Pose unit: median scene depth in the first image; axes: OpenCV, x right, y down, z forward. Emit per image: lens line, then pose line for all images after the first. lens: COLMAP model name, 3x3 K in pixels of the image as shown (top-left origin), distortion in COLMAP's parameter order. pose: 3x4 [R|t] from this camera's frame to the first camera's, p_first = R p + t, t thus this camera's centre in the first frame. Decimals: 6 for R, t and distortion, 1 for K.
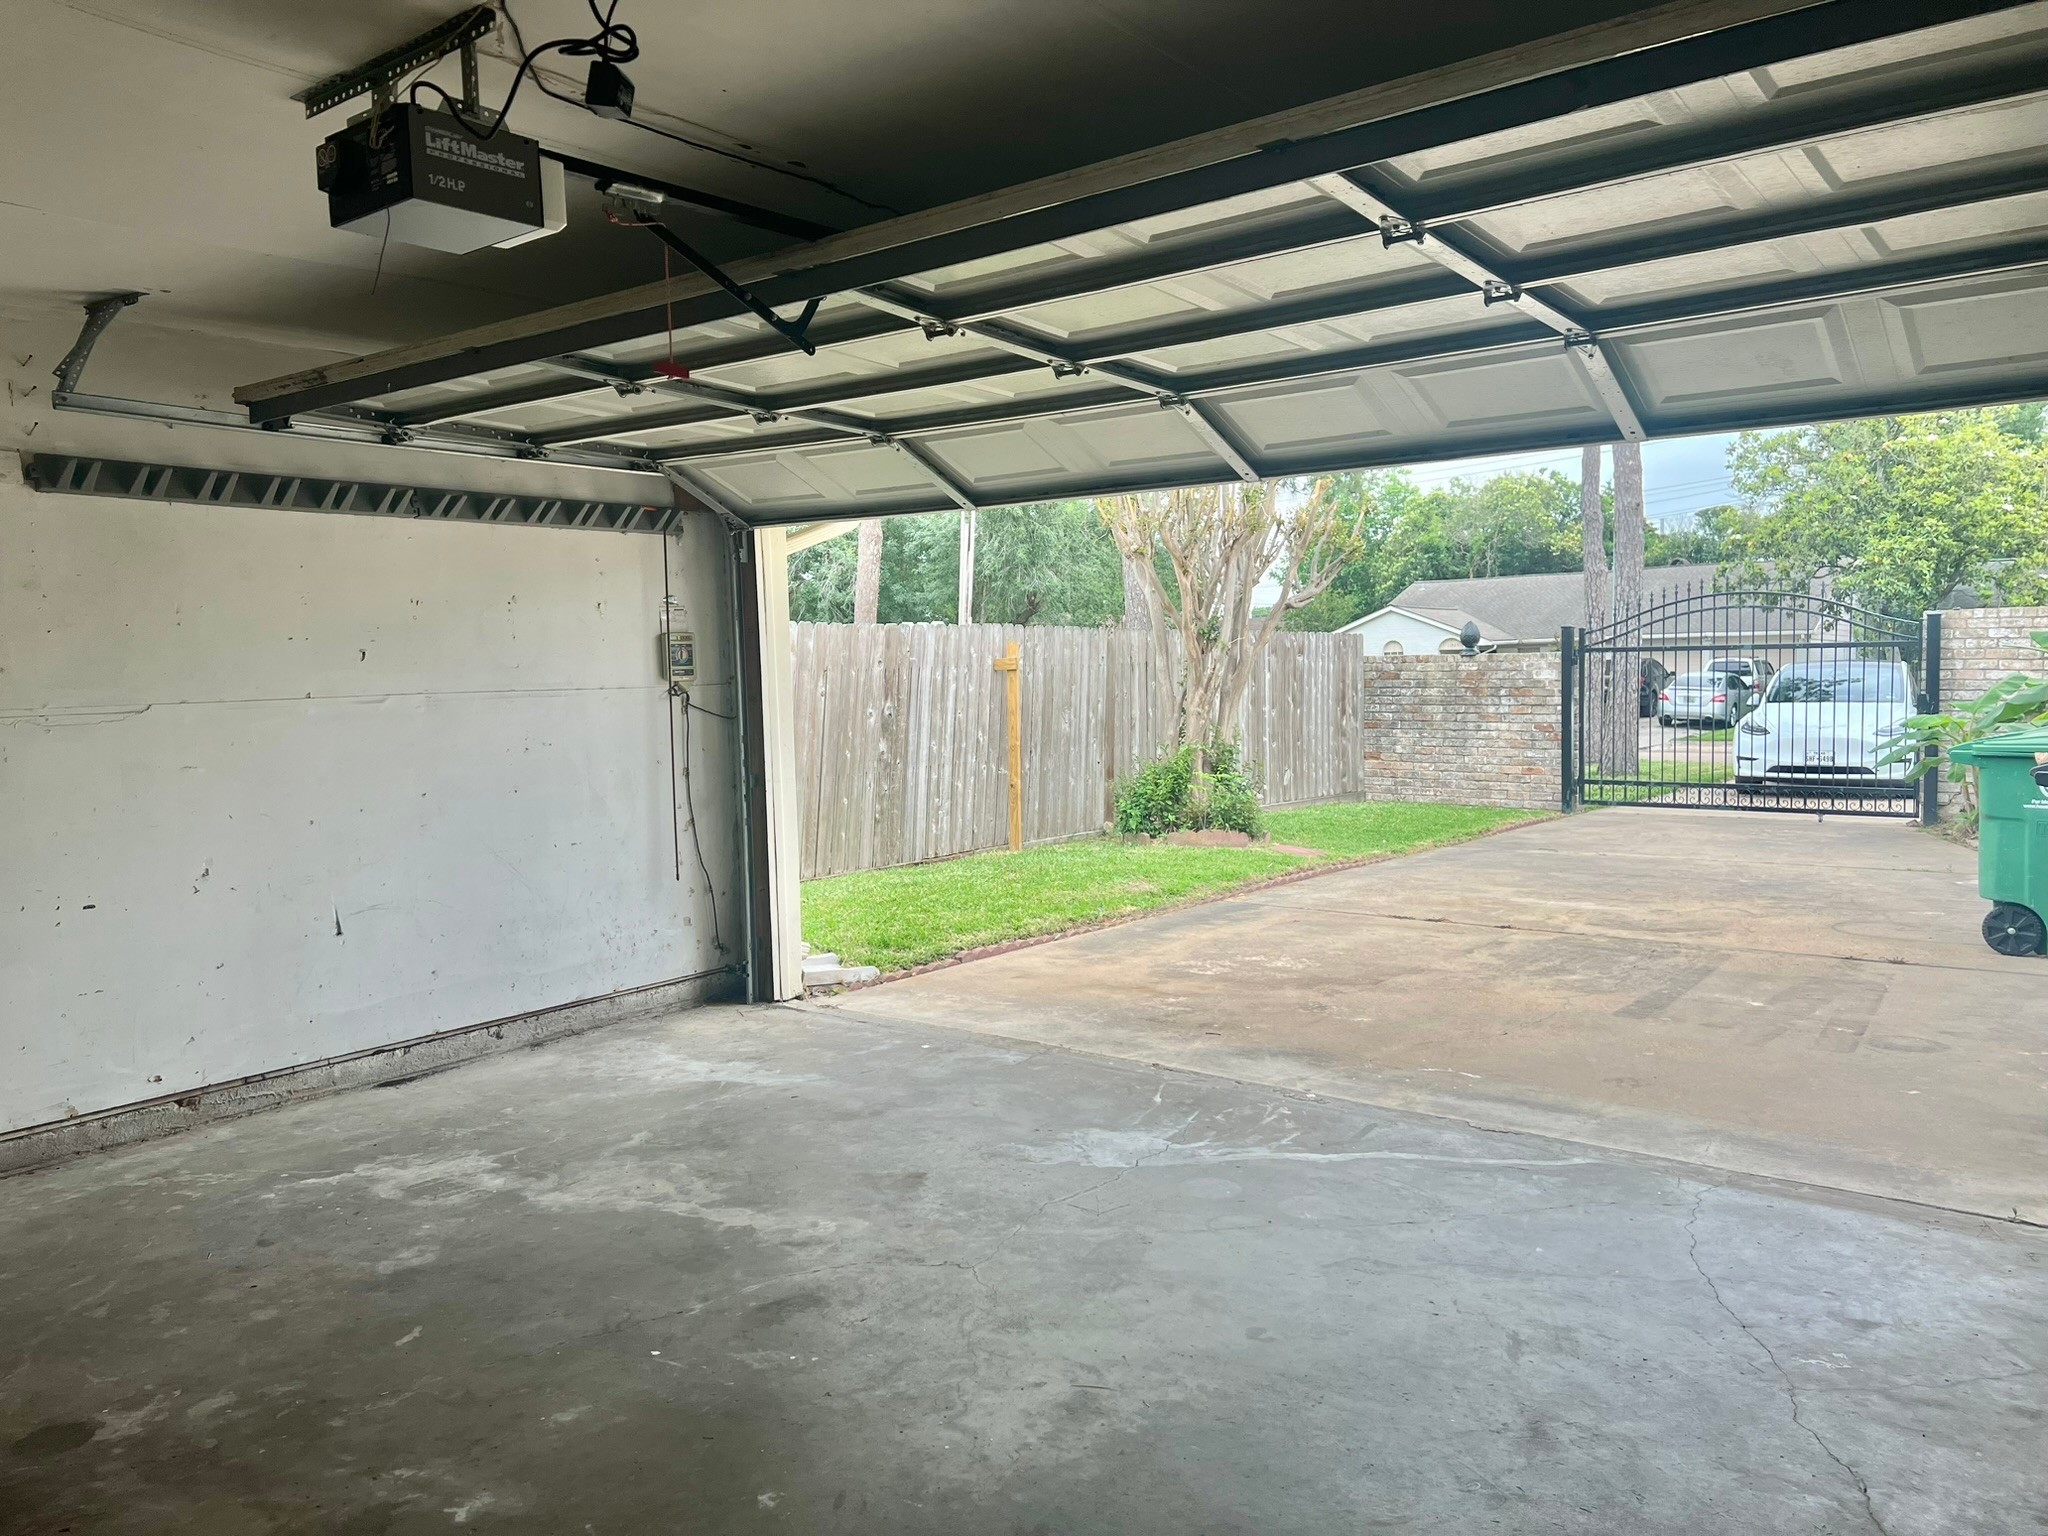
lens RADIAL K [[1525.8, 0, 1025.8], [0, 1525.8, 766.7], [0, 0, 1]] dist [0.069597, -0.073340]
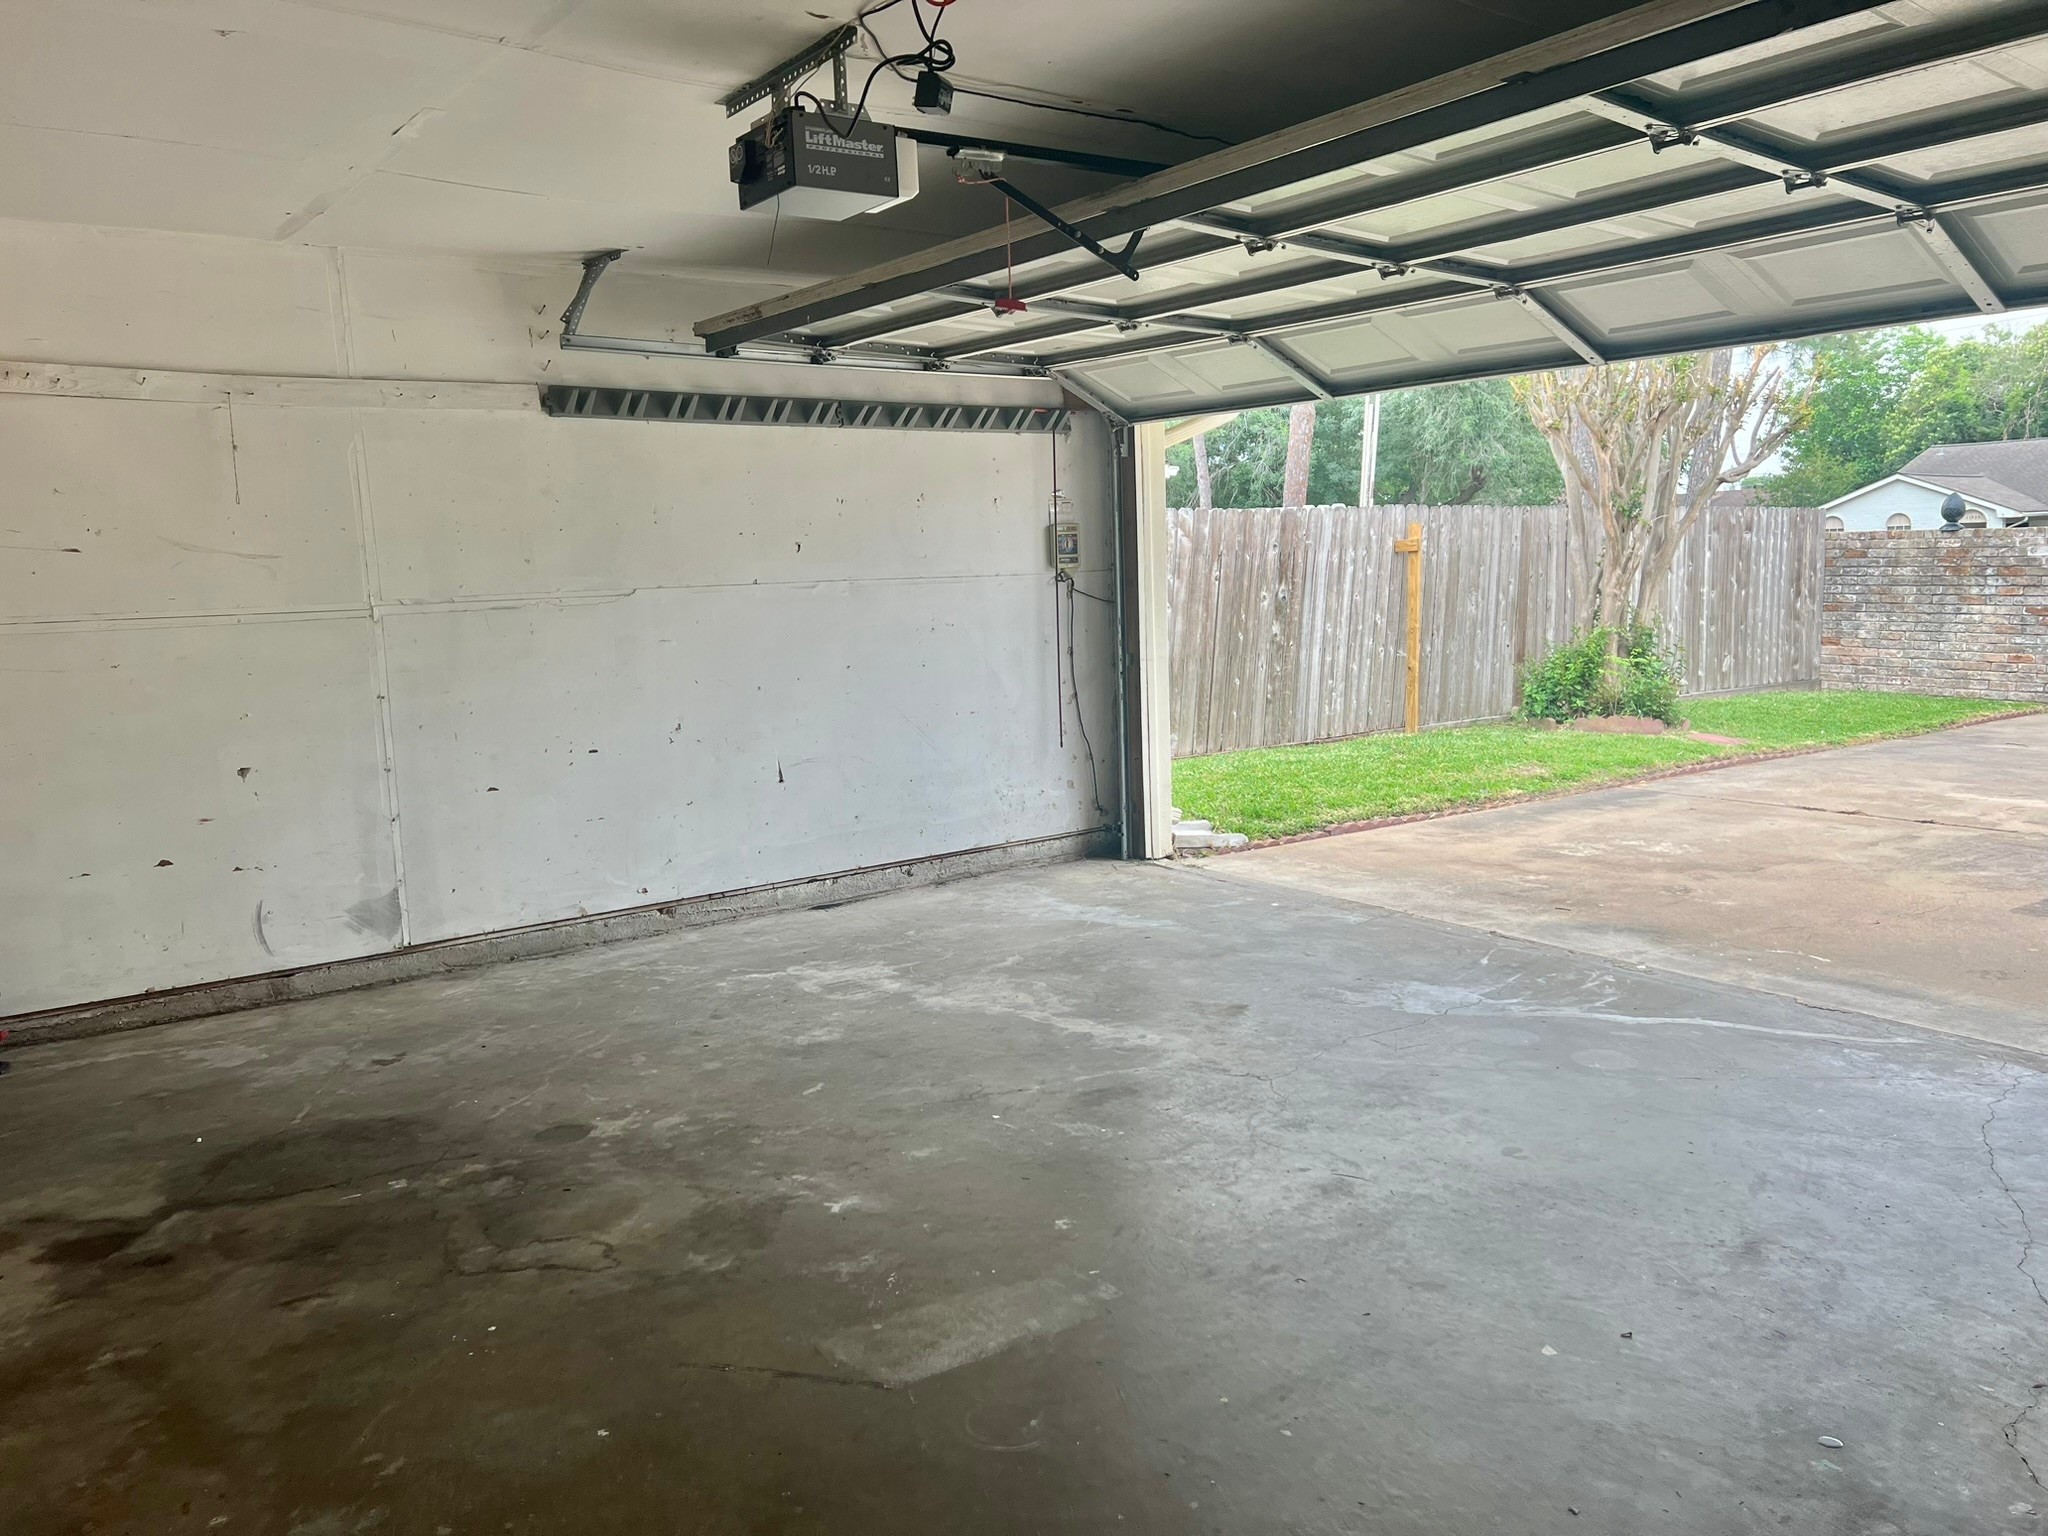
lens RADIAL K [[1525.8, 0, 1066.6], [0, 1525.8, 751.5], [0, 0, 1]] dist [0.069597, -0.073340]
pose [[0.967228, 0.026077, -0.252566, 0.082914], [-0.009323, 0.997689, 0.067305, 0.004149], [0.253737, -0.062745, 0.965236, -0.105940]]
